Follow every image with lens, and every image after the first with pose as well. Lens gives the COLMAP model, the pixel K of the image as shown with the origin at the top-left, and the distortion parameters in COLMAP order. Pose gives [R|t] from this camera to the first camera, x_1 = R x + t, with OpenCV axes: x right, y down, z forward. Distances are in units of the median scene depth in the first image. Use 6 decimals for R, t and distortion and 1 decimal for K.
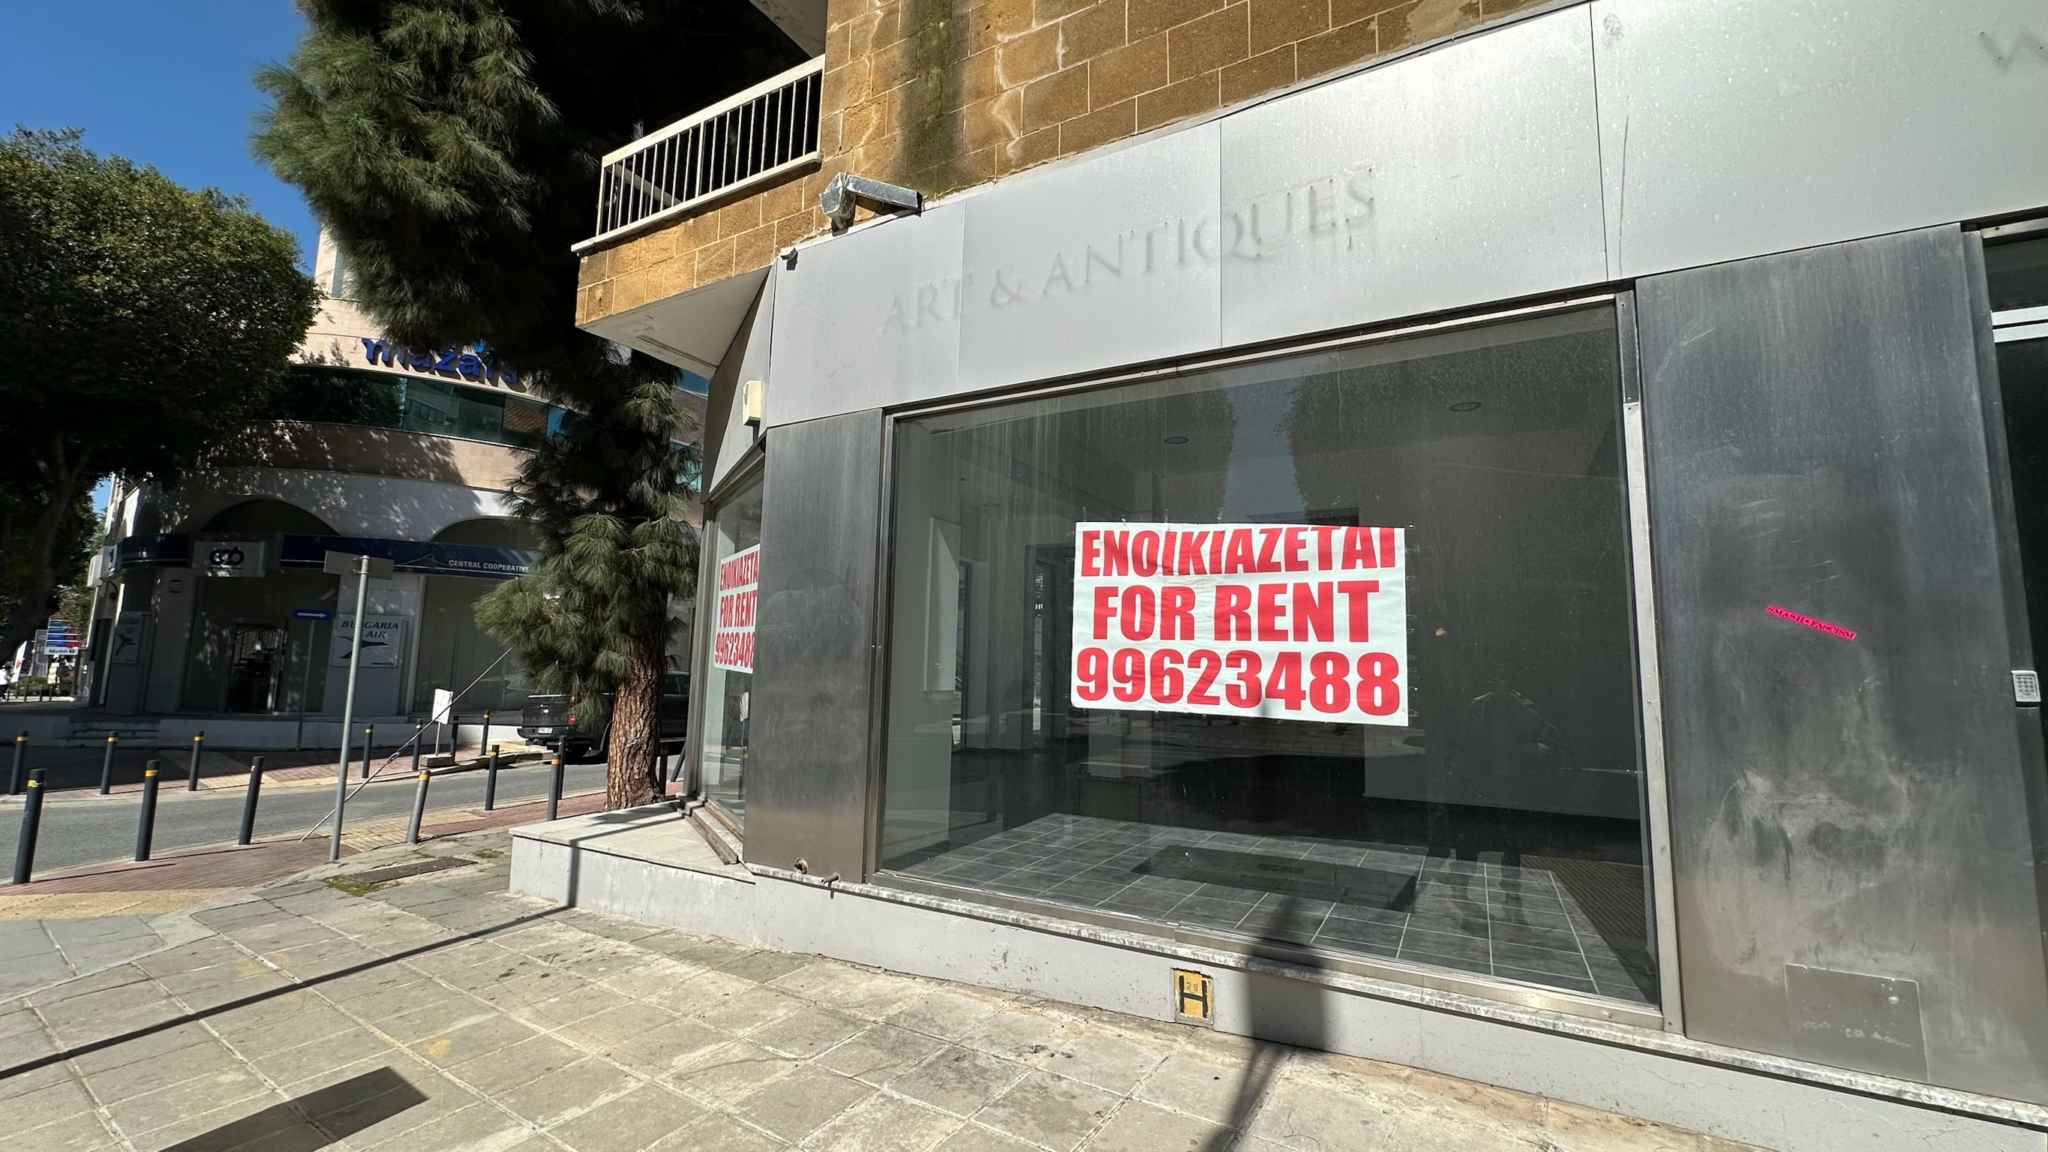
lens RADIAL K [[815.4, 0, 1025.9], [0, 815.4, 575.2], [0, 0, 1]] dist [-0.000929, -0.000031]
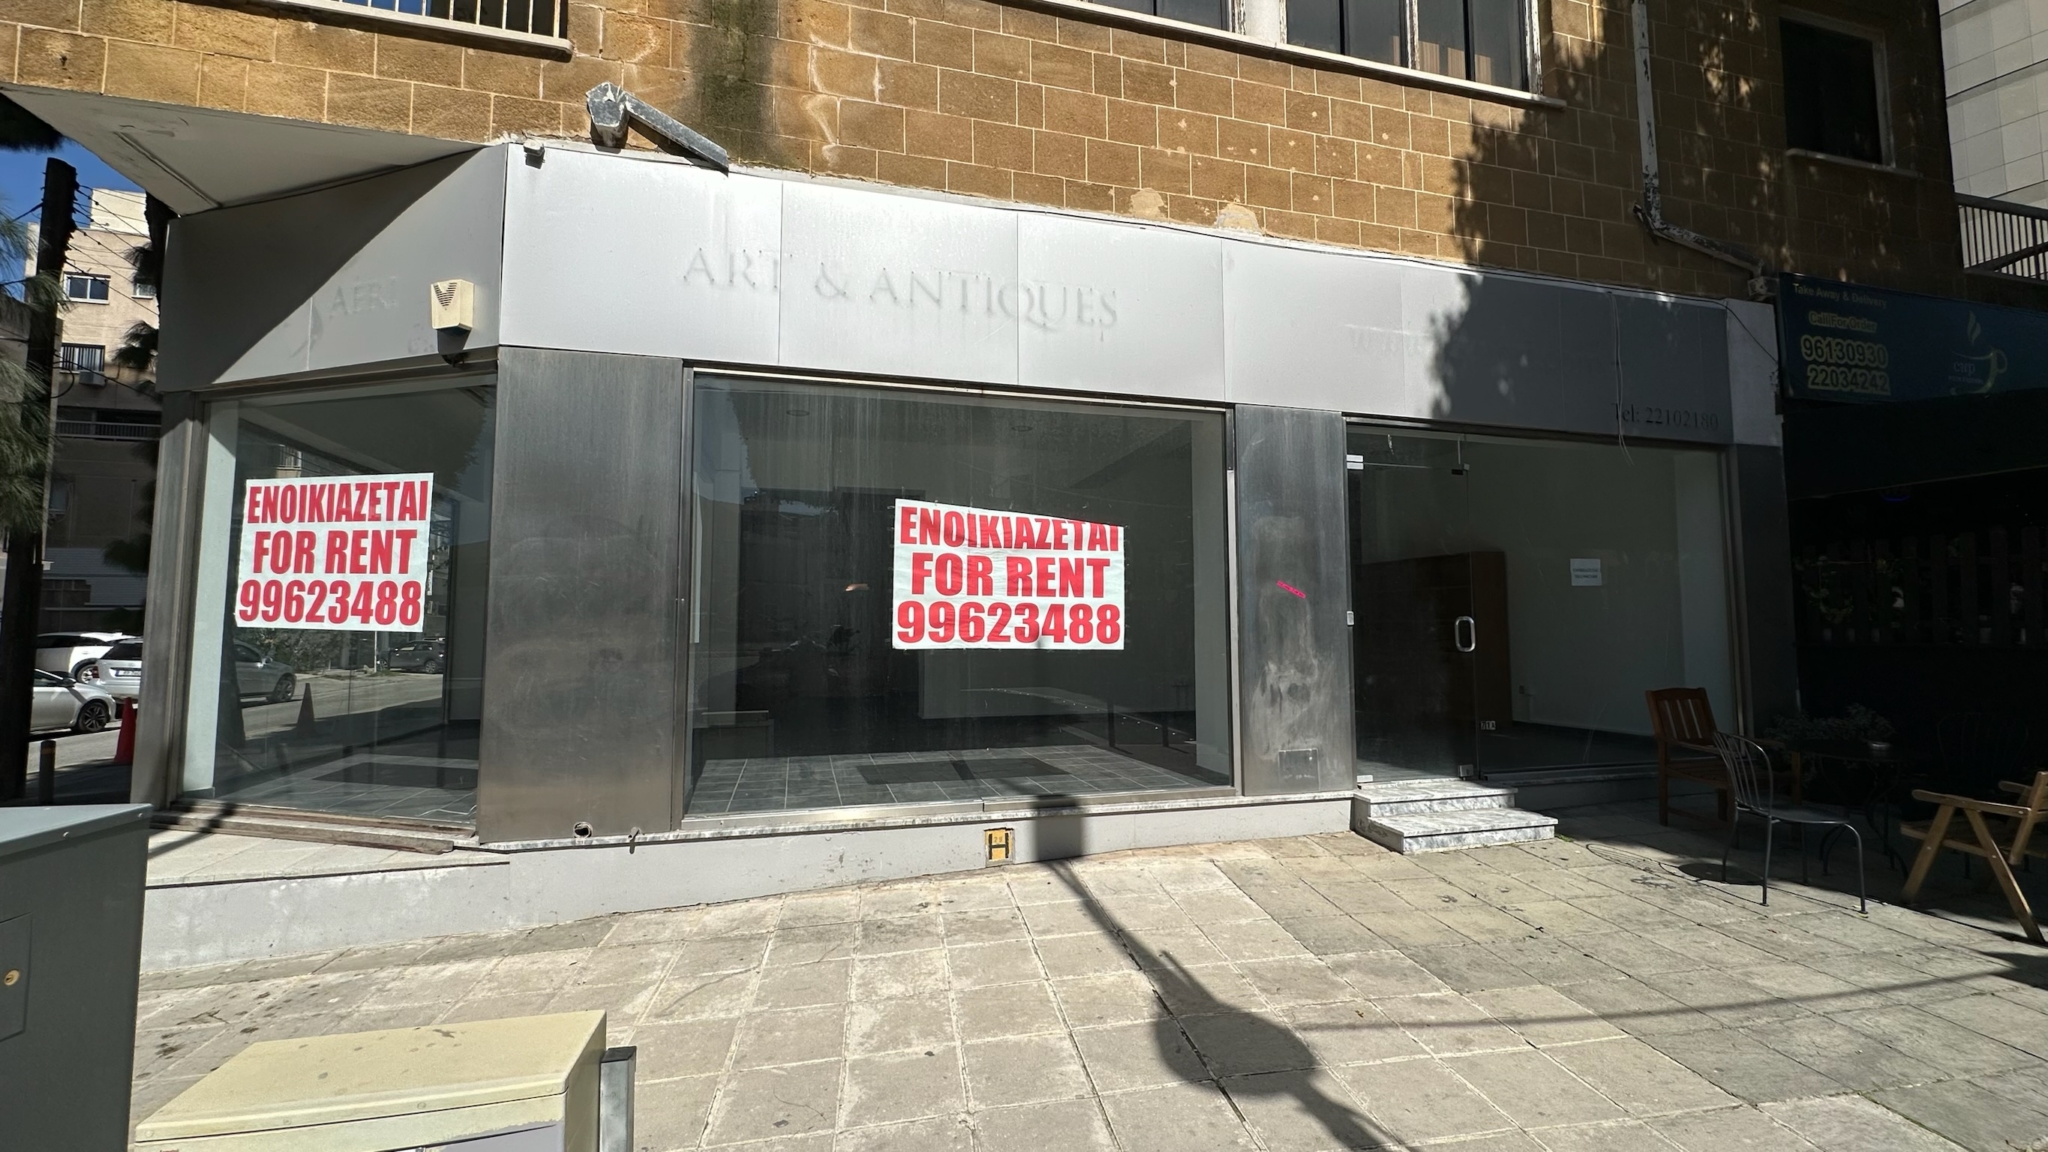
lens RADIAL K [[815.4, 0, 1025.9], [0, 815.4, 575.2], [0, 0, 1]] dist [-0.000929, -0.000031]
pose [[0.716537, 0.025725, 0.697074, -0.699826], [-0.062567, 0.997662, 0.027496, 0.004064], [-0.694737, -0.063316, 0.716471, -0.018917]]
